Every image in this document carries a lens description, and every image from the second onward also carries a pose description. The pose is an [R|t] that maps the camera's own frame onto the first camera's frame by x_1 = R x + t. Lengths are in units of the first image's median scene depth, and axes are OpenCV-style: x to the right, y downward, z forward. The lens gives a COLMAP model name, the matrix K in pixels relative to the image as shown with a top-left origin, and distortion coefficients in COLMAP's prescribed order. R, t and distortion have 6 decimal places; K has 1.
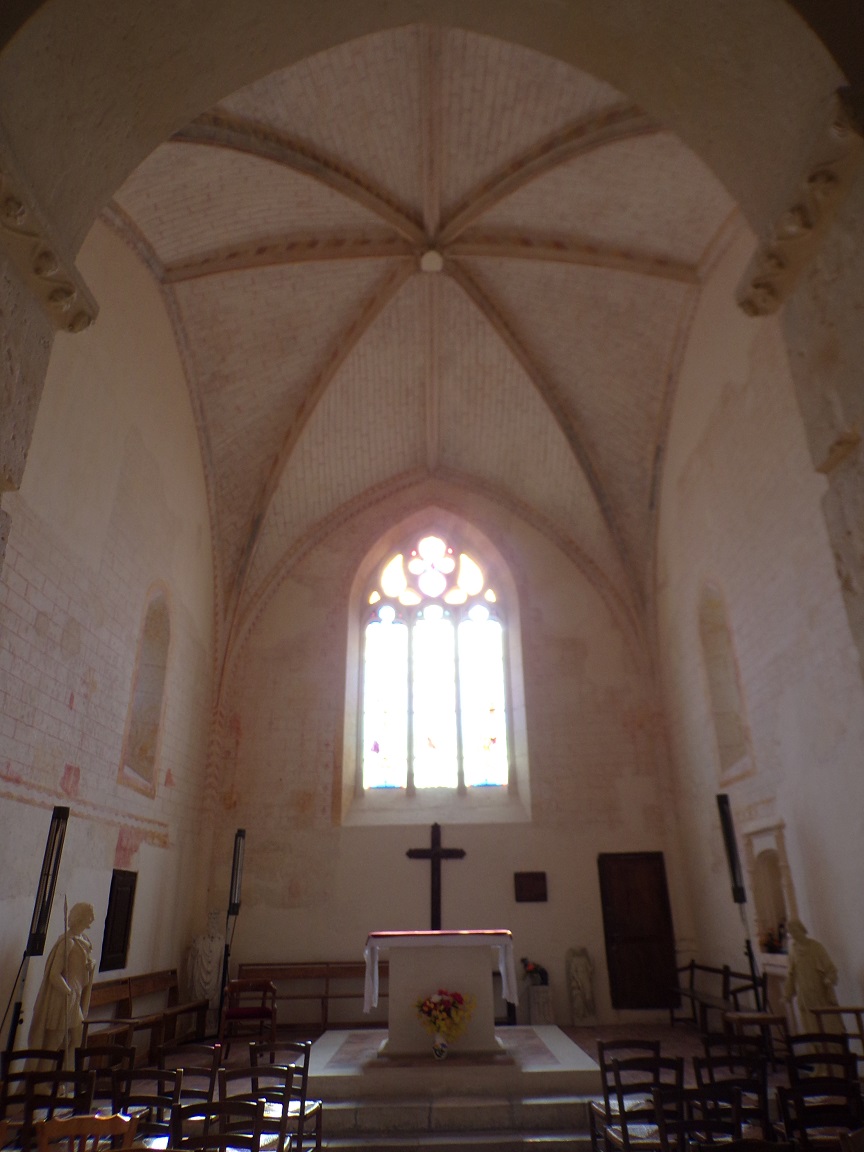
lens RADIAL K [[776.8, 0, 447.8], [0, 776.8, 575.8], [0, 0, 1]] dist [-0.005747, -0.001245]
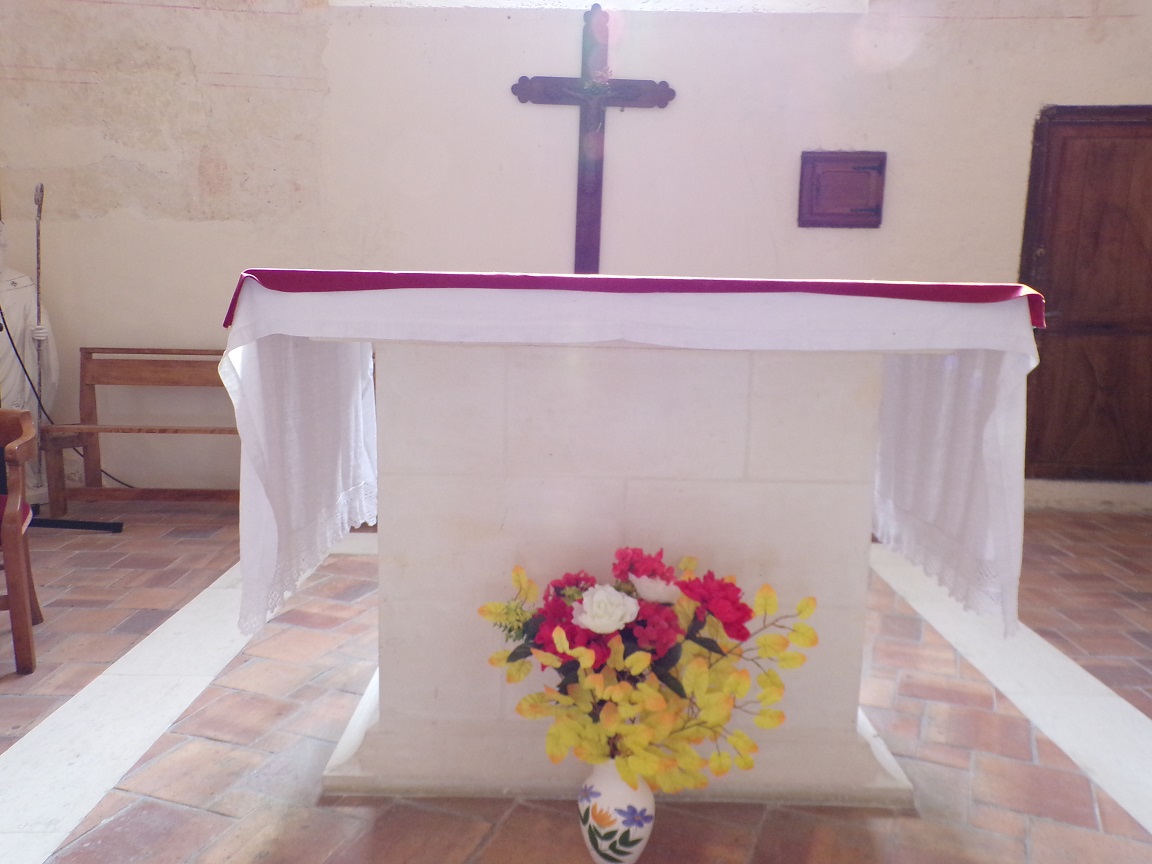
lens RADIAL K [[954.2, 0, 576.0], [0, 954.2, 432.0], [0, 0, 1]] dist [0.039983, 0.010944]
pose [[0.999294, 0.036461, -0.009021, -0.013522], [-0.025883, 0.842503, 0.538069, 0.246533], [0.027219, -0.537456, 0.842852, 0.526753]]
